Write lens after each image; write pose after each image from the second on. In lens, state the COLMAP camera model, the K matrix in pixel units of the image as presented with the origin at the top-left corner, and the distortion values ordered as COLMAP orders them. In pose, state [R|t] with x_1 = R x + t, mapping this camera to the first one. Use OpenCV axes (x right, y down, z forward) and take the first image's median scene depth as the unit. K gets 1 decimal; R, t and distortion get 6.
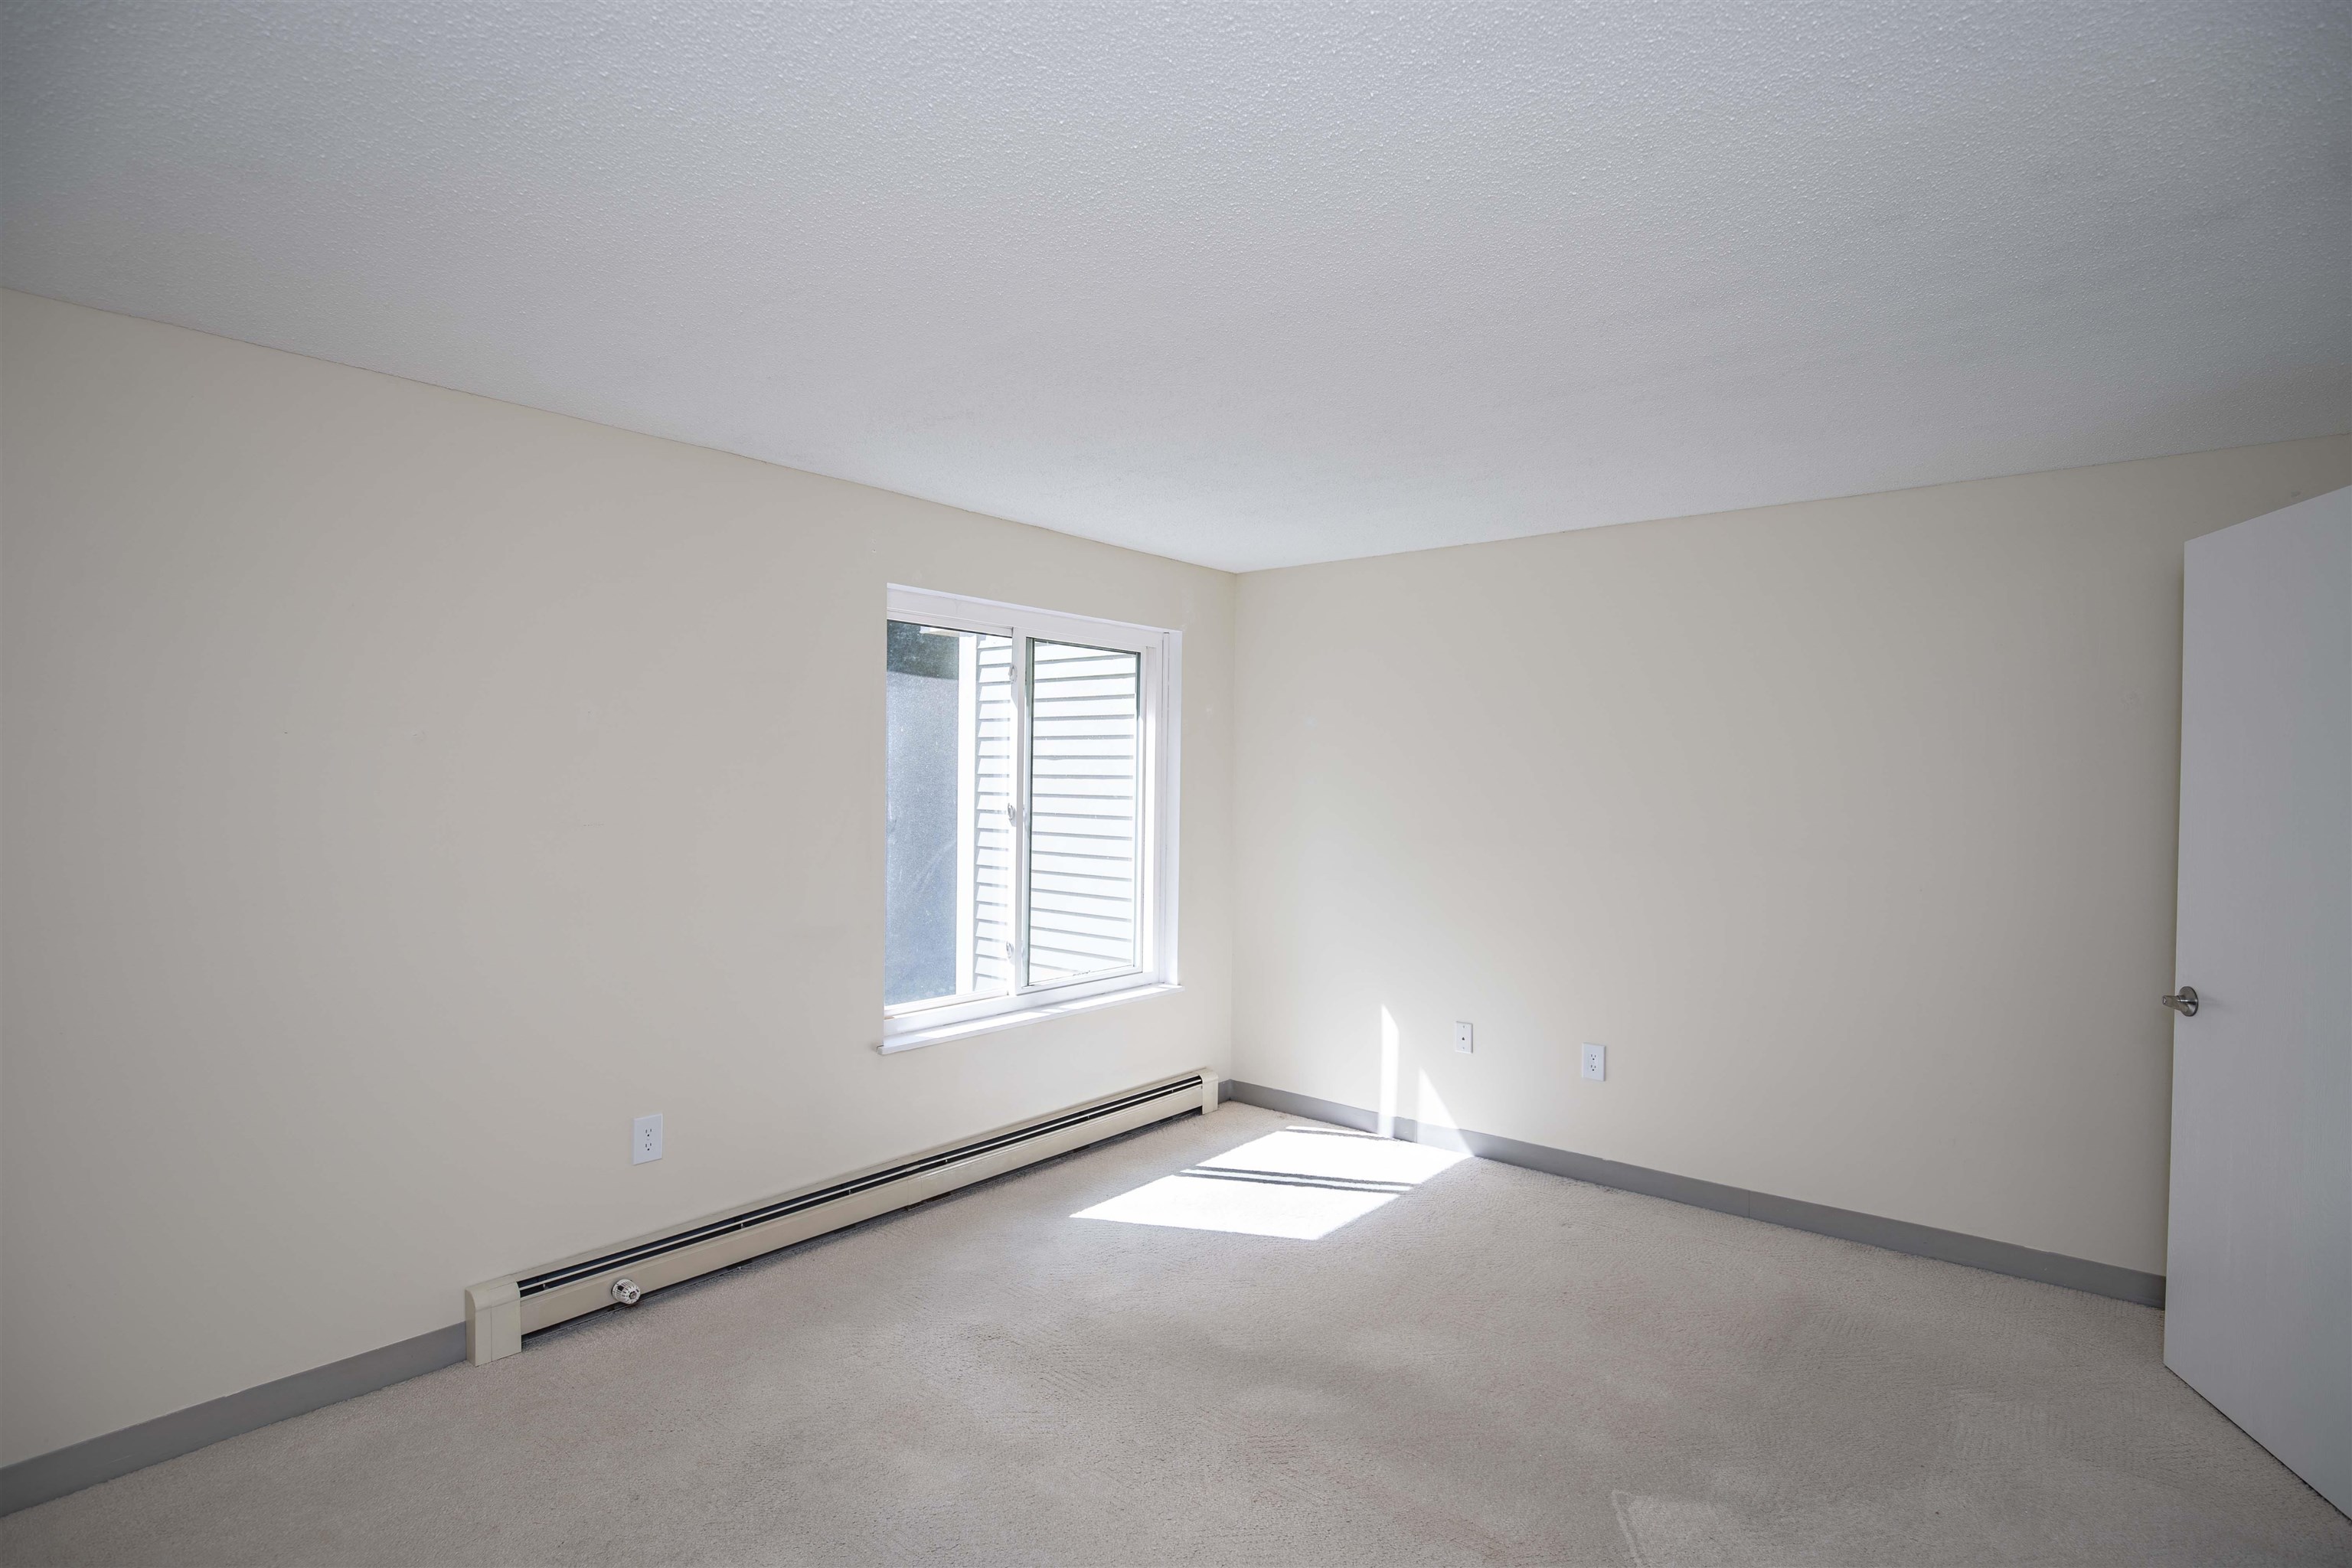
lens RADIAL K [[1163.3, 0, 1174.5], [0, 1163.3, 779.4], [0, 0, 1]] dist [-0.022851, 0.003508]
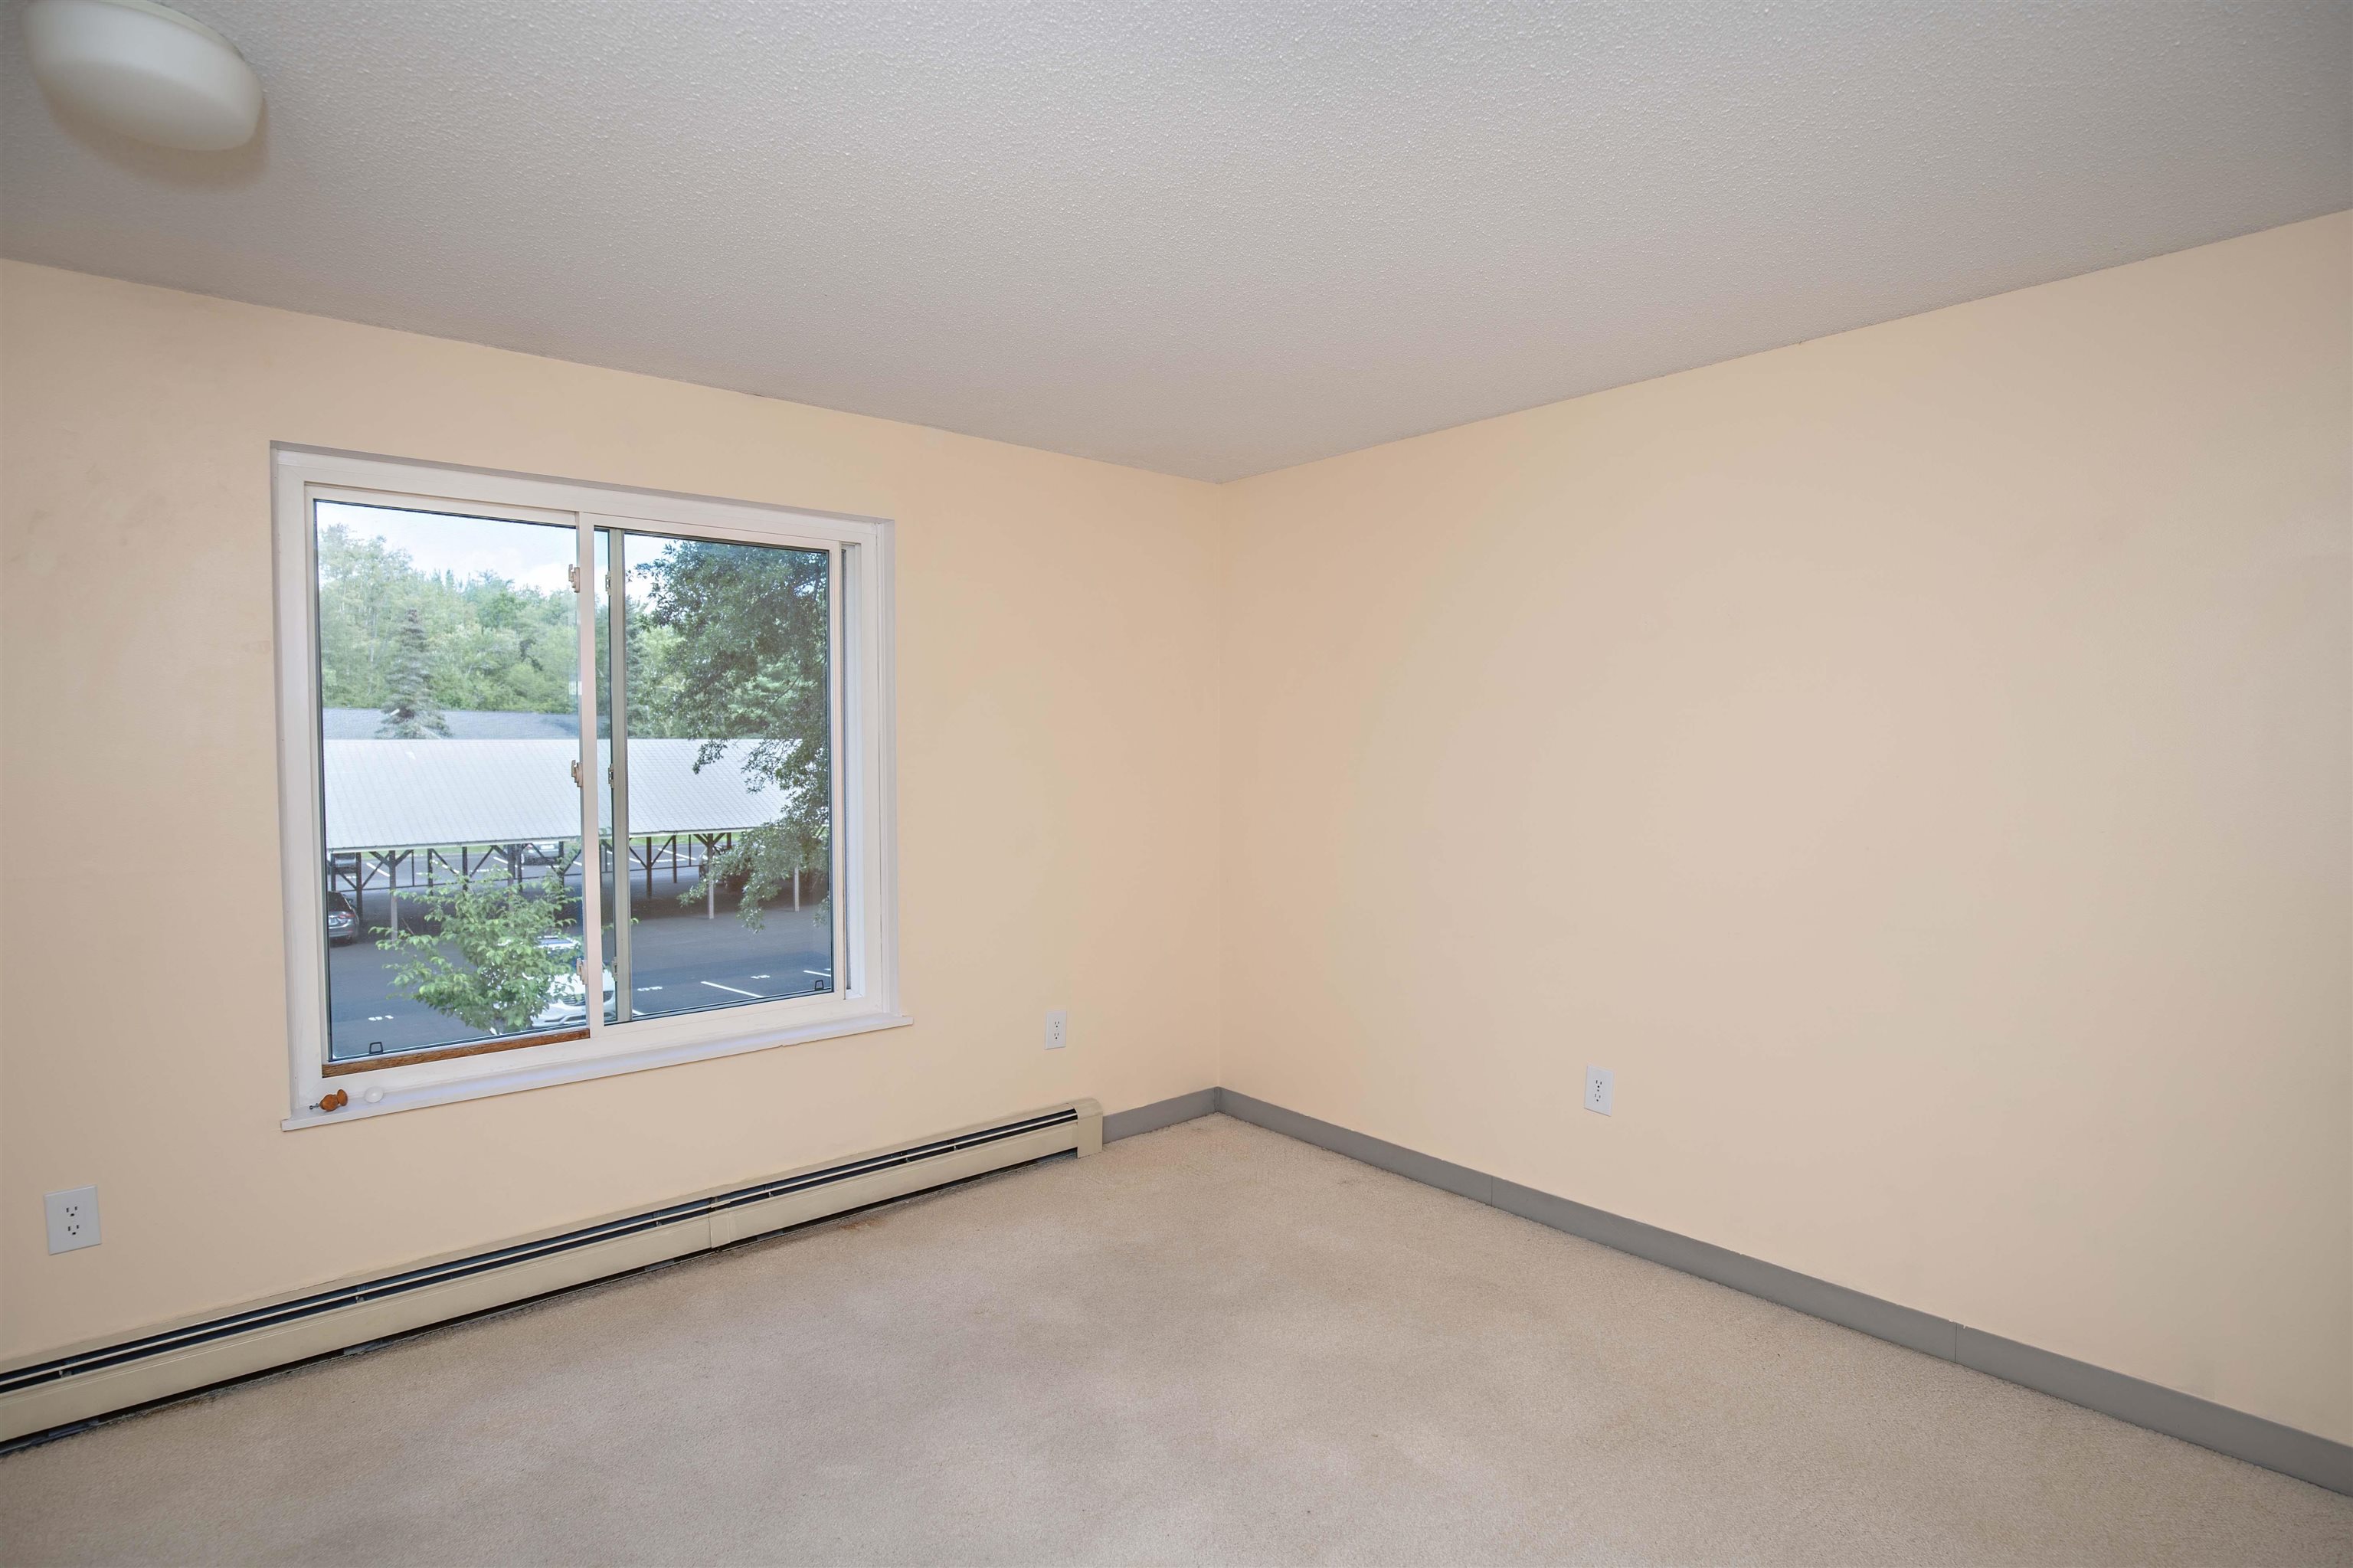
lens RADIAL K [[1163.8, 0, 1166.8], [0, 1163.8, 779.5], [0, 0, 1]] dist [-0.022851, 0.003508]
pose [[0.981763, 0.005798, -0.190019, 0.294275], [0.003644, 0.998777, 0.049304, -0.004972], [0.190073, -0.049097, 0.980542, 0.330498]]
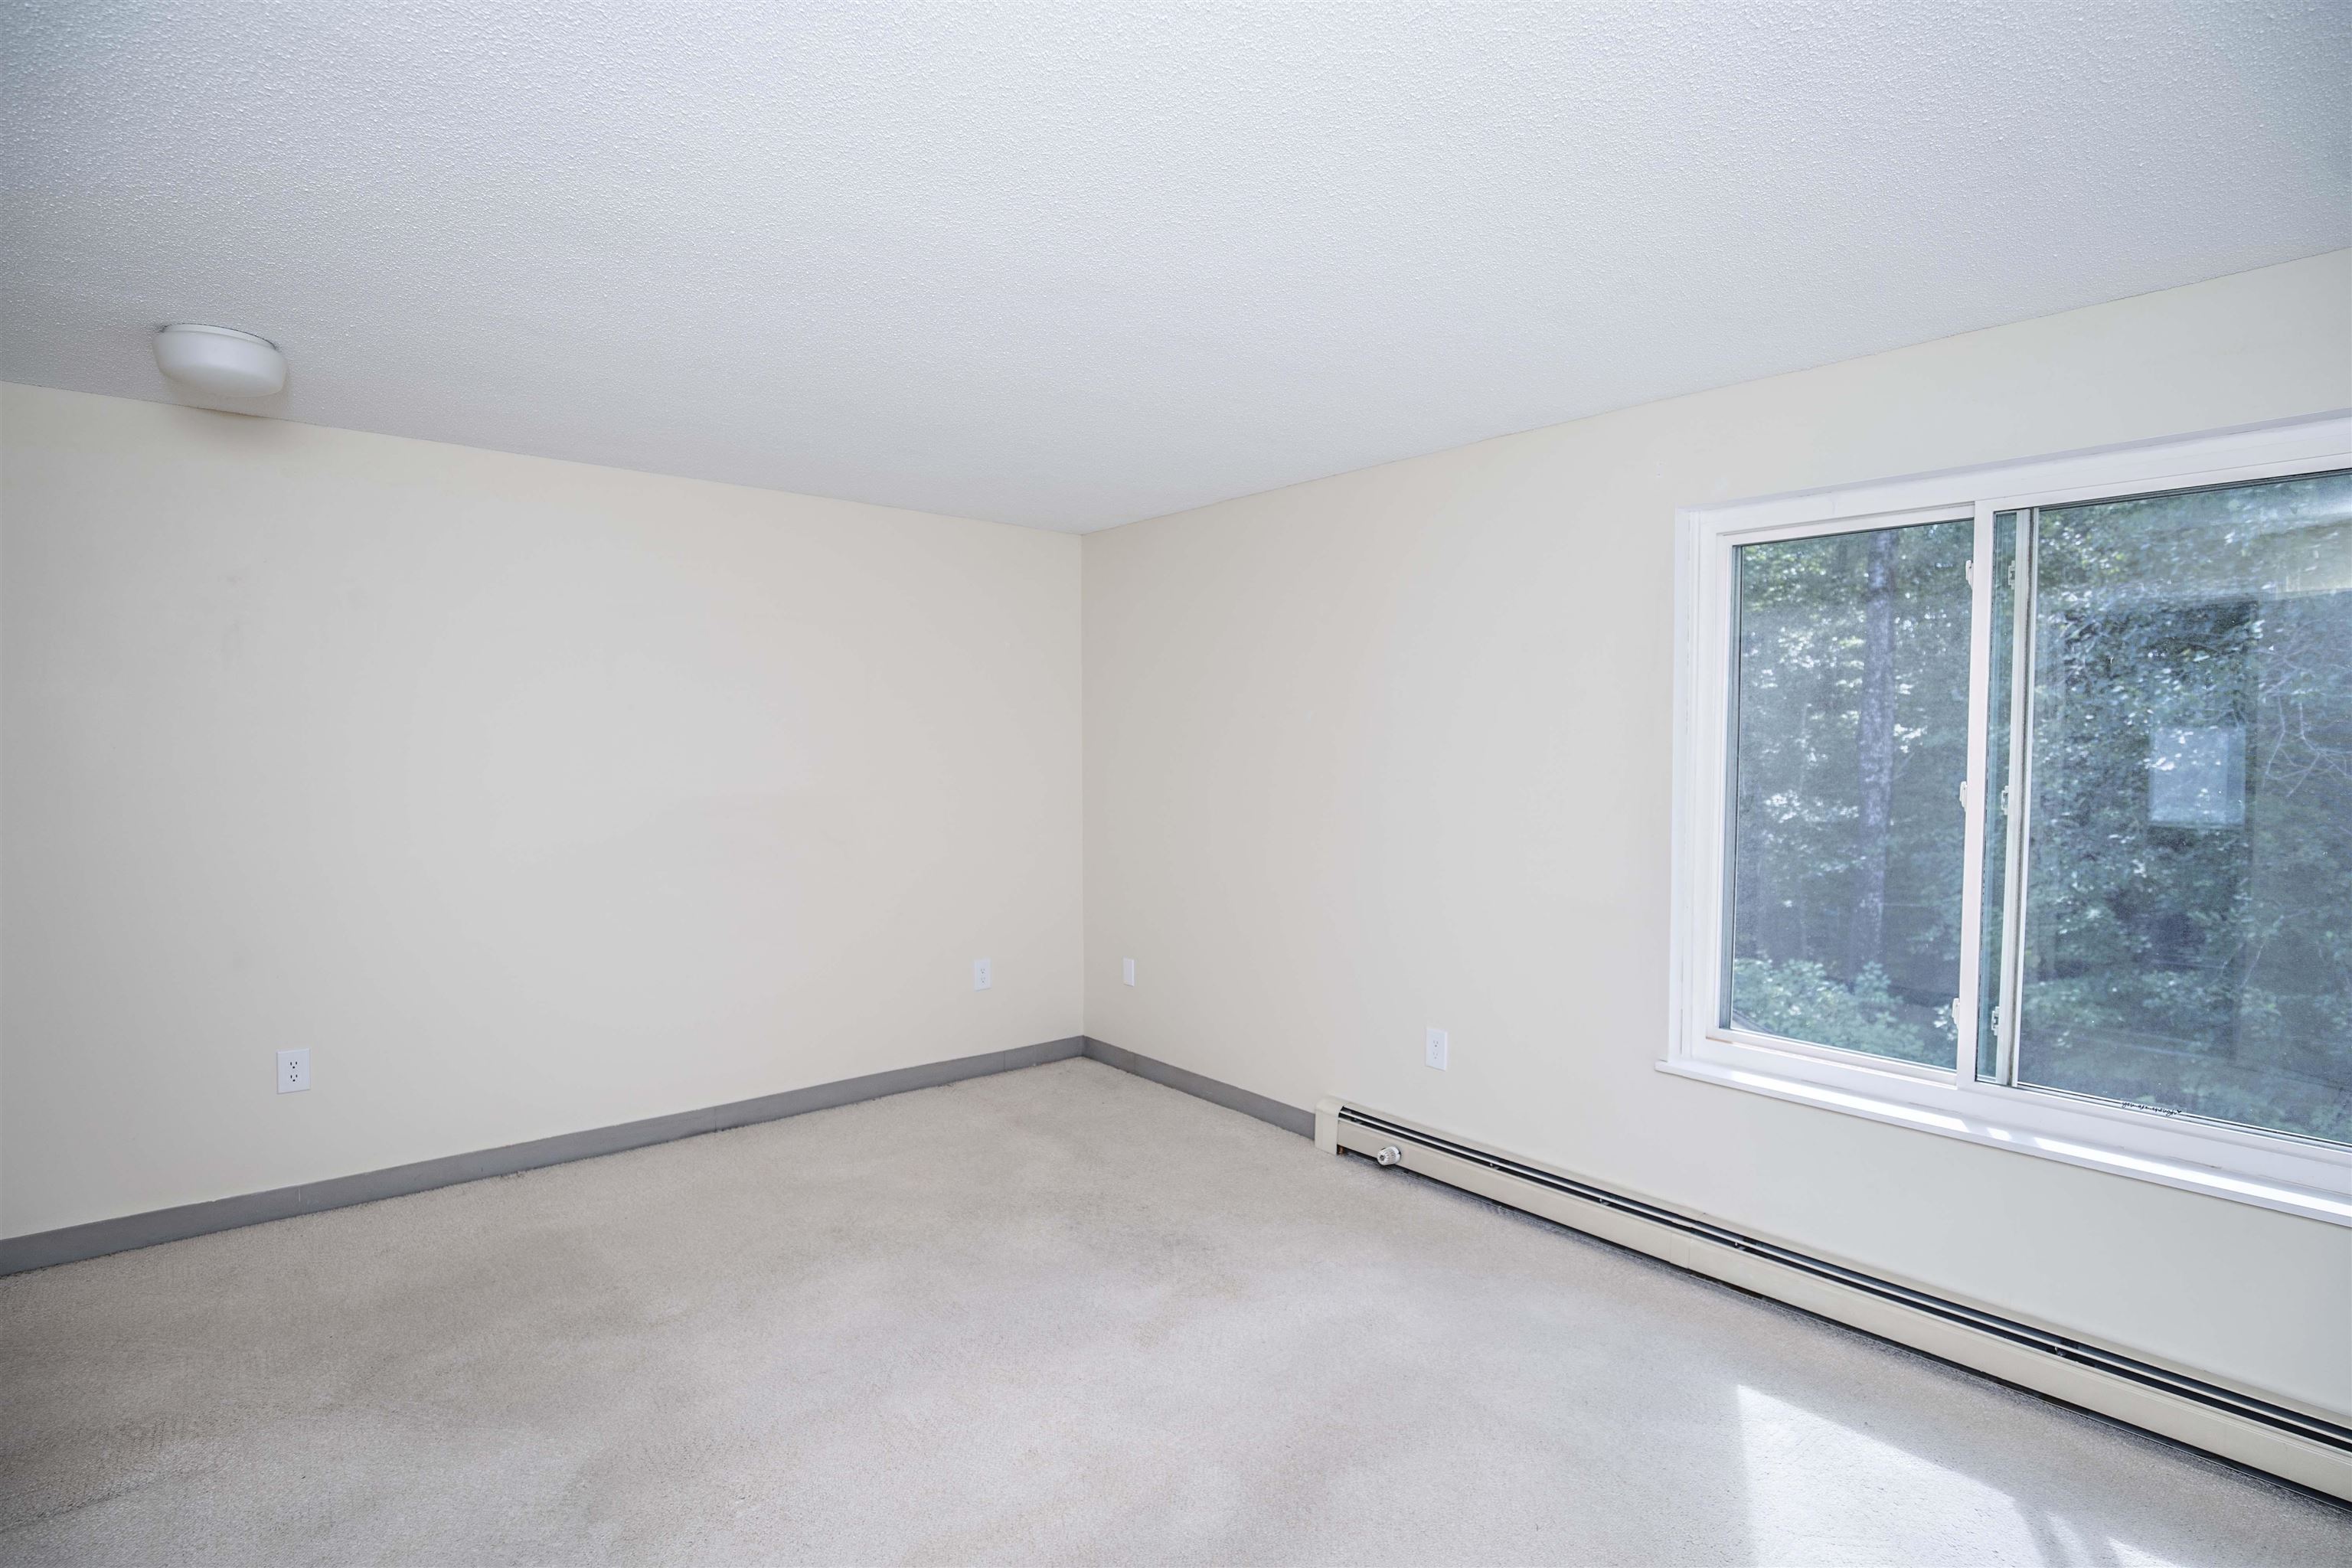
lens RADIAL K [[1163.3, 0, 1174.4], [0, 1163.3, 788.7], [0, 0, 1]] dist [-0.022851, 0.003508]
pose [[-0.169641, 0.033265, -0.984944, 0.586421], [-0.013314, 0.999262, 0.036042, 0.008154], [0.985416, 0.019227, -0.169073, 0.742294]]
